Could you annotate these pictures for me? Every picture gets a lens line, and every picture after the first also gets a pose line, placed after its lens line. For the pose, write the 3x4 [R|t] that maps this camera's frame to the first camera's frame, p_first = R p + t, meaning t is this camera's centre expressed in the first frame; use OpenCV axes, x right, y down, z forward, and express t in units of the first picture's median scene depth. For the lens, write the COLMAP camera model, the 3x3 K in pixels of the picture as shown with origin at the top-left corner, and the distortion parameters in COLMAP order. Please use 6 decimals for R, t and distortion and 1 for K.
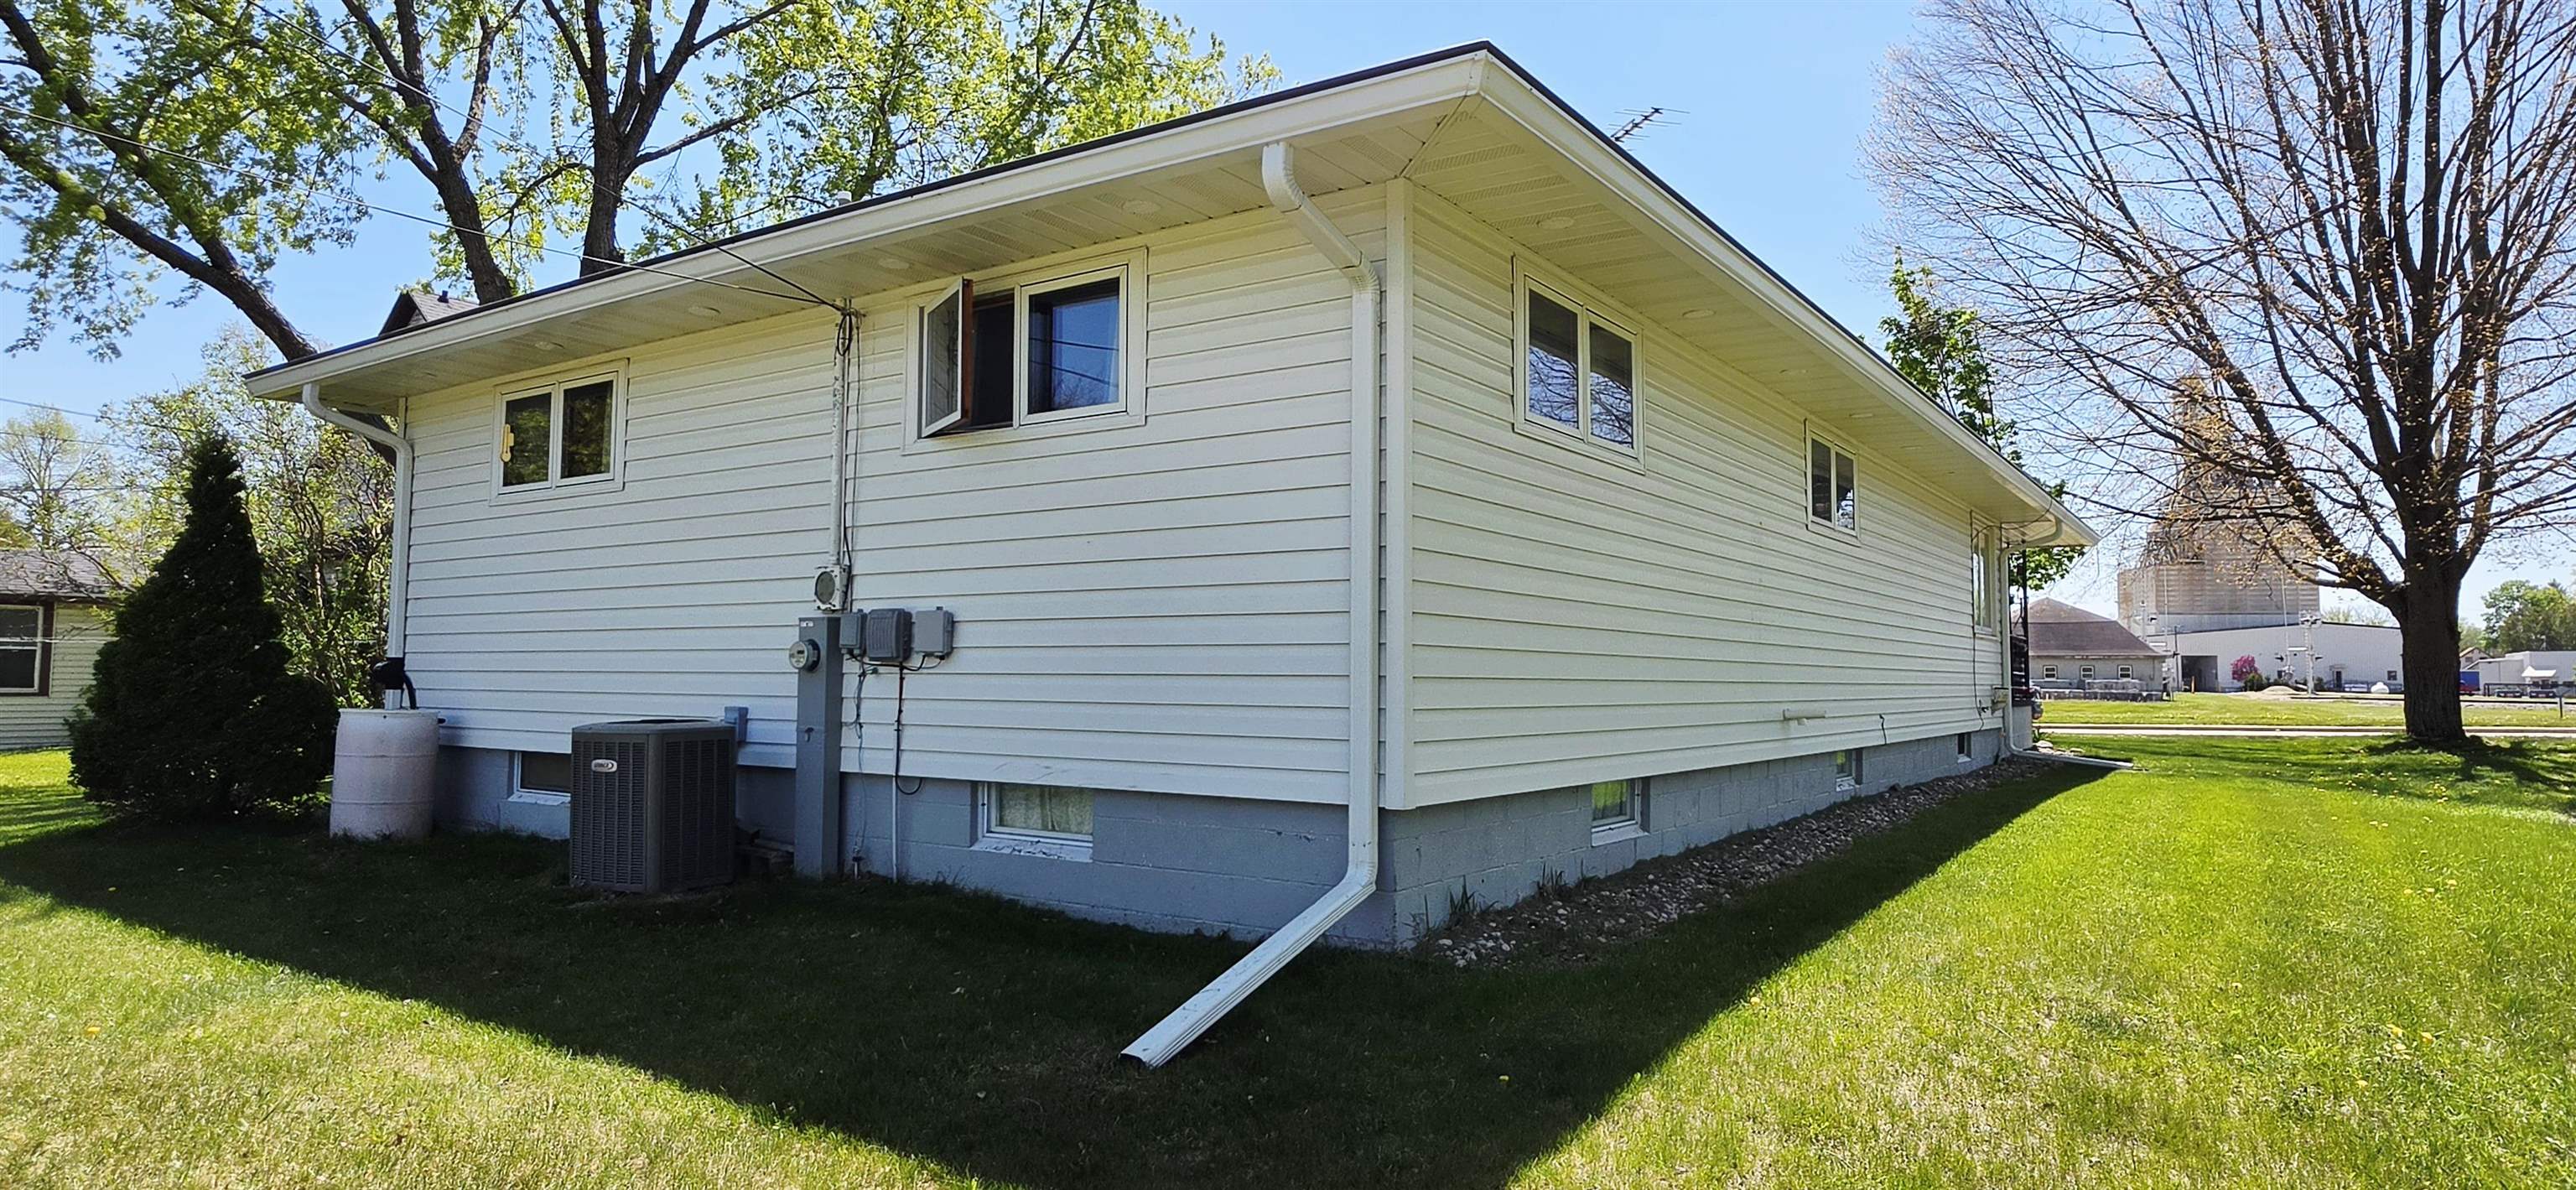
lens RADIAL K [[1435.9, 0, 1285.9], [0, 1435.9, 574.9], [0, 0, 1]] dist [0.003480, 0.002343]
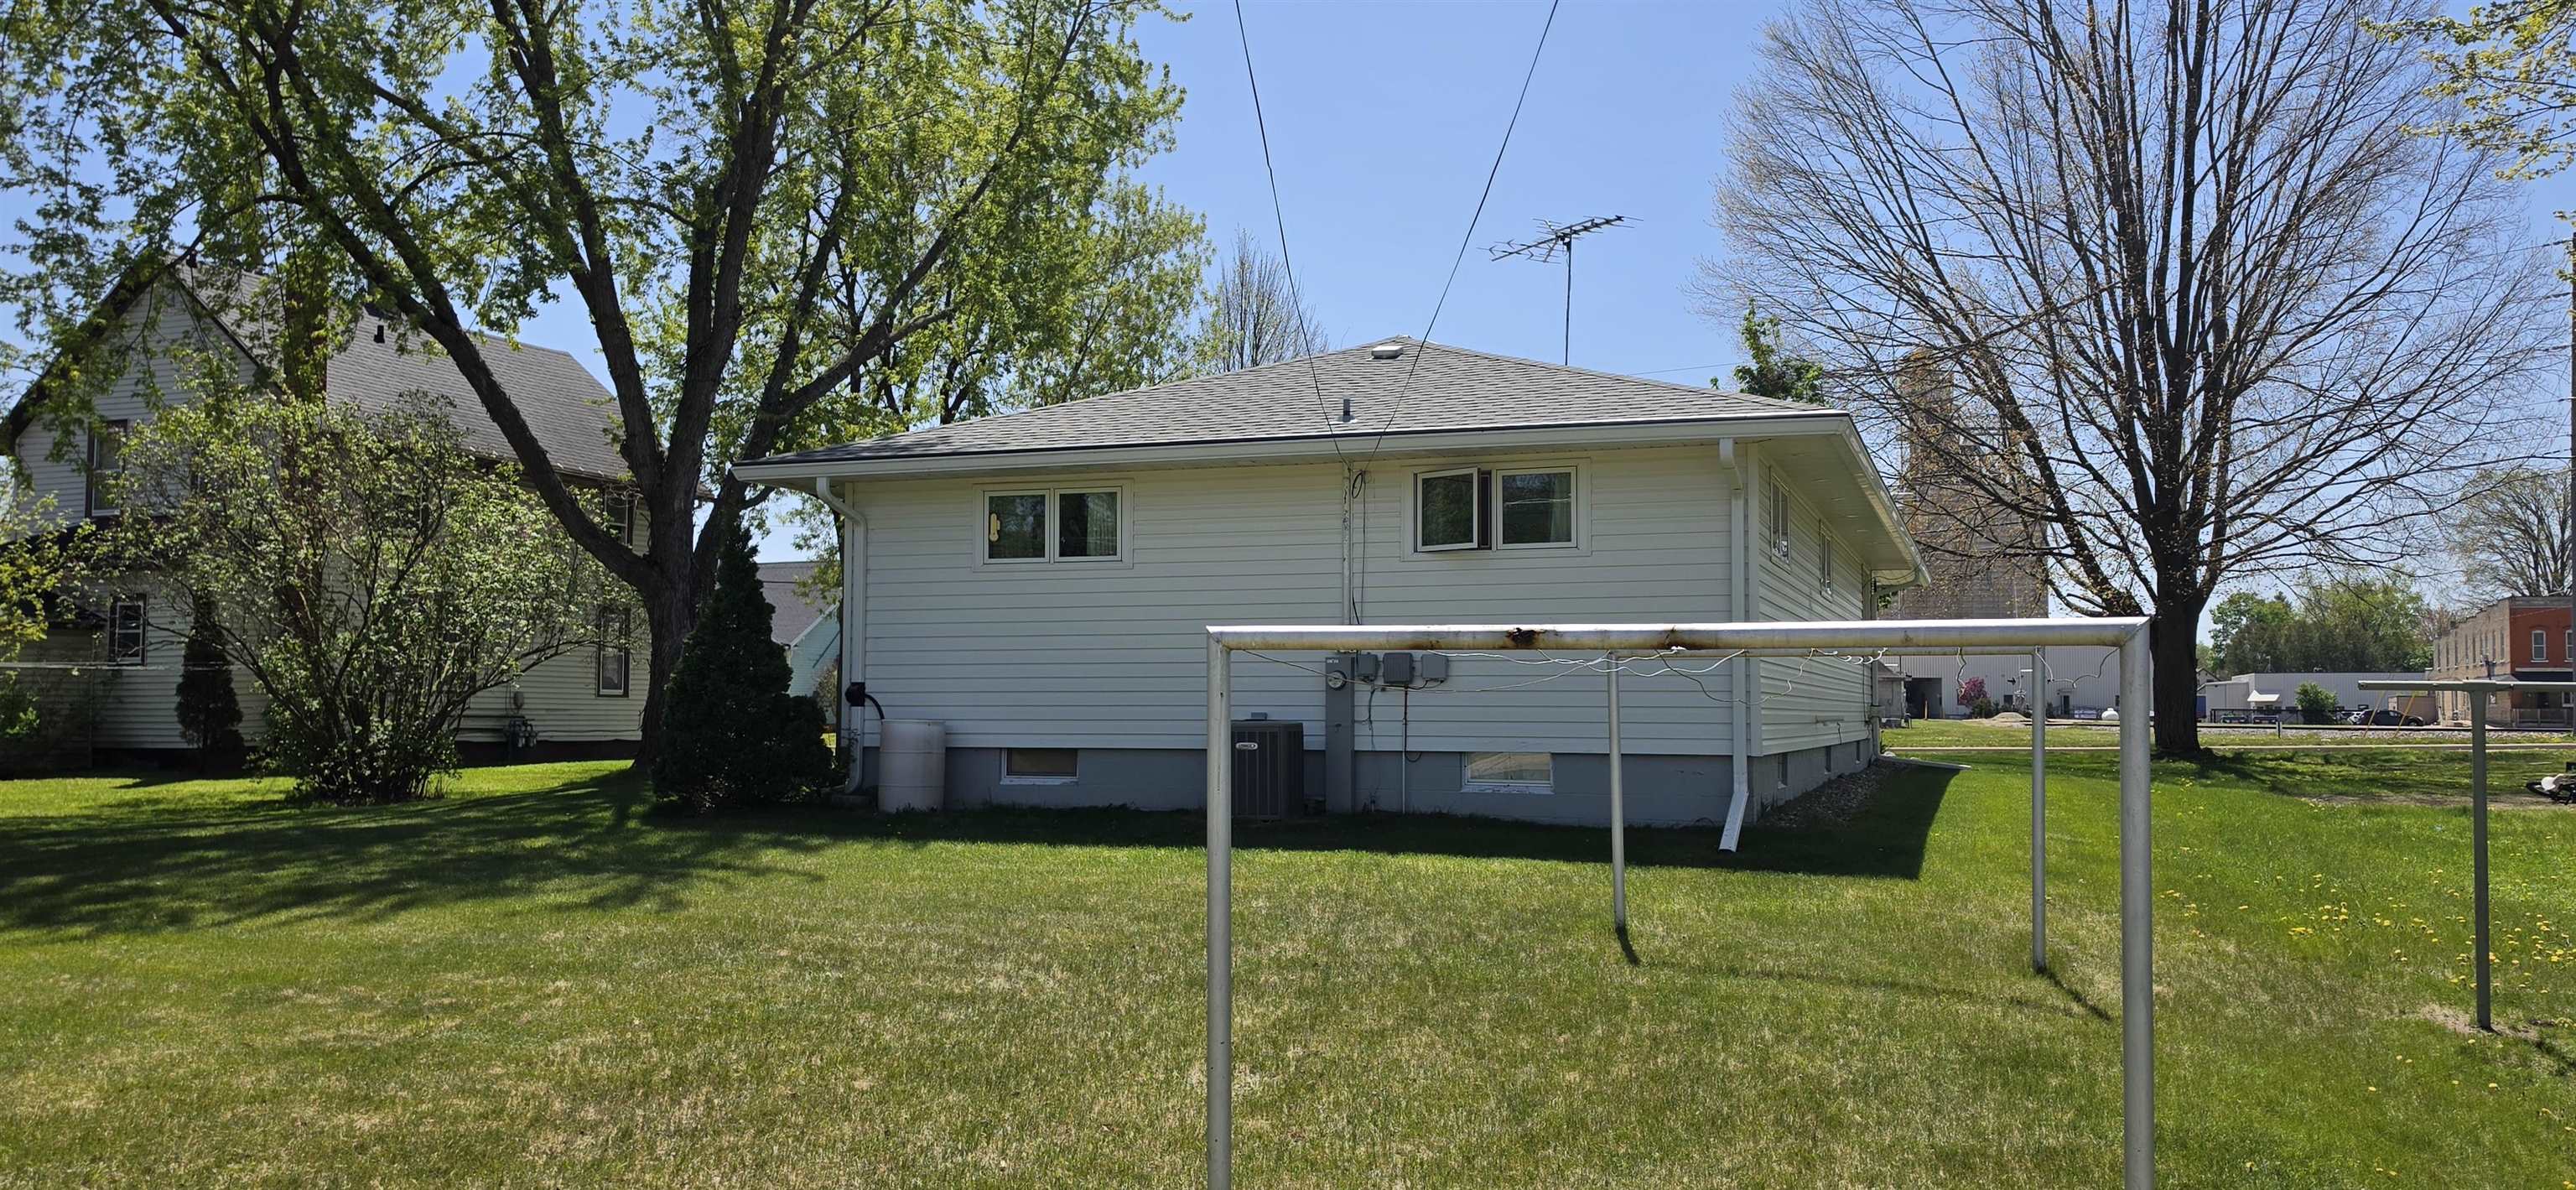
lens RADIAL K [[1958.1, 0, 1288.0], [0, 1958.1, 595.0], [0, 0, 1]] dist [0.179683, -0.265110]
pose [[0.965670, 0.010512, 0.259561, -0.324530], [-0.014388, 0.999811, 0.013041, -0.023371], [-0.259375, -0.016328, 0.965639, -0.385761]]
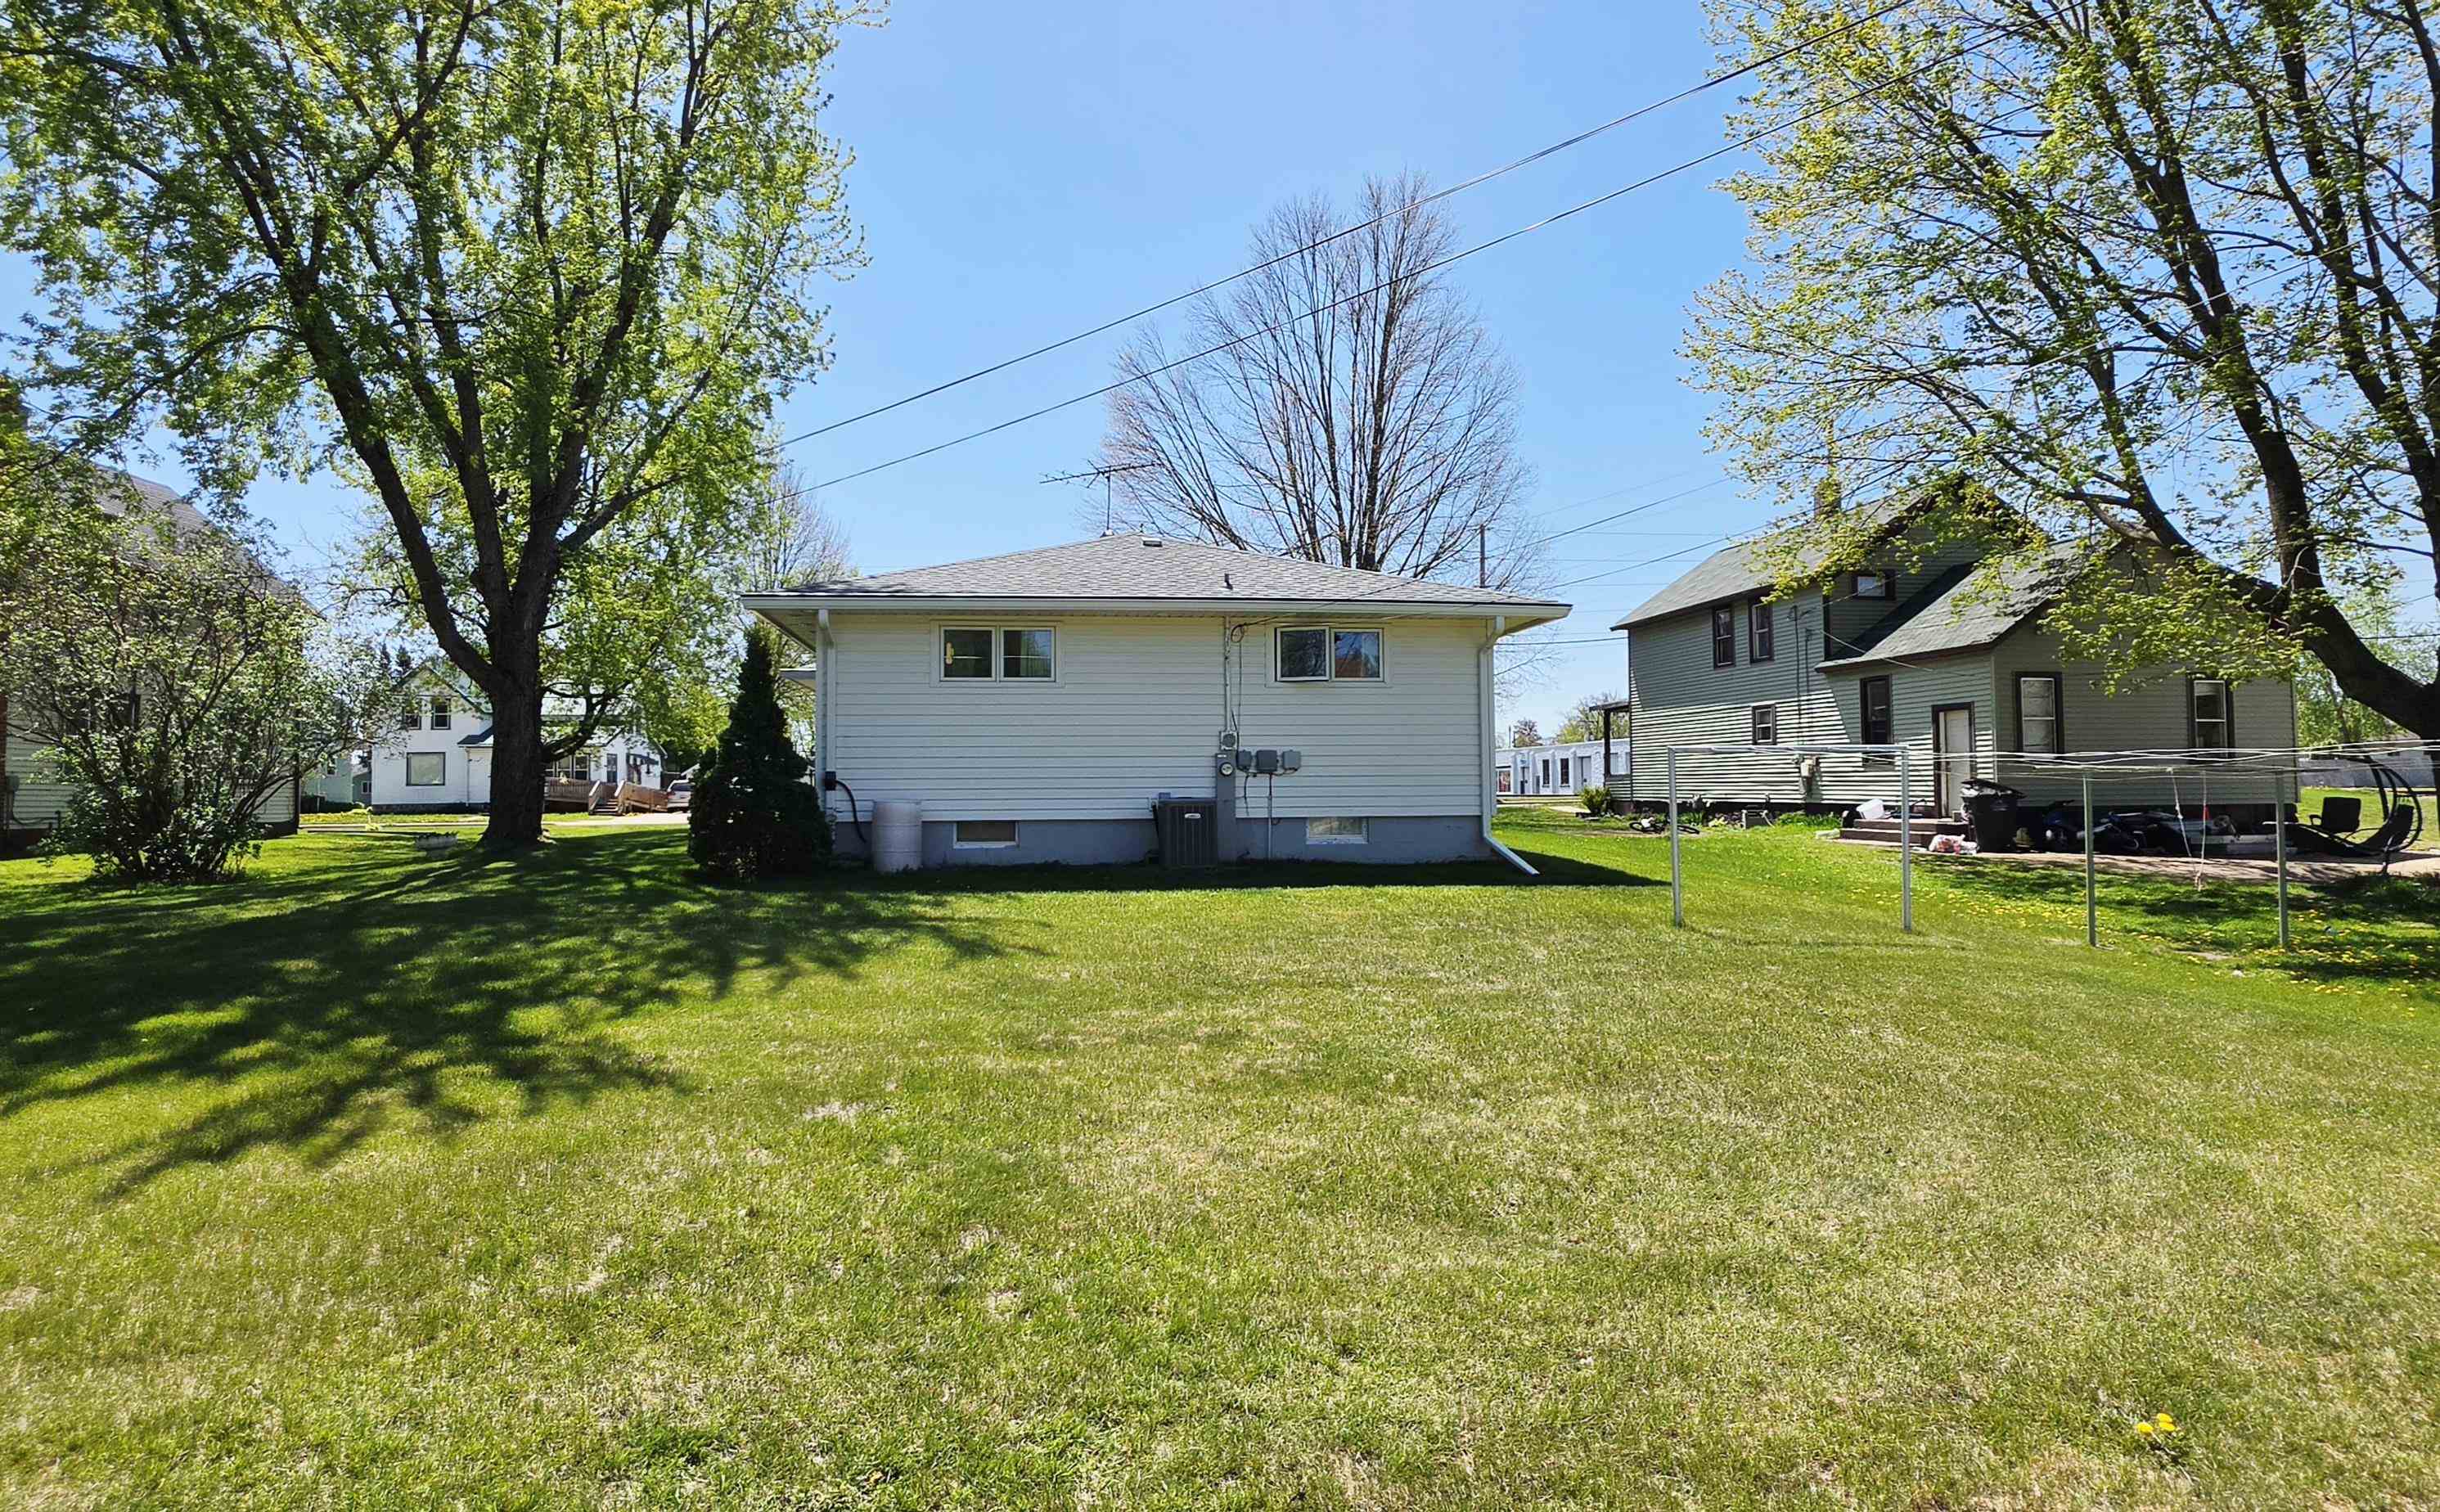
lens RADIAL K [[1306.4, 0, 1177.2], [0, 1306.4, 725.1], [0, 0, 1]] dist [0.034313, -0.000108]
pose [[0.747506, 0.020605, 0.663936, -0.609052], [-0.035510, 0.999329, 0.008965, -0.010981], [-0.663305, -0.030277, 0.747736, -0.184742]]
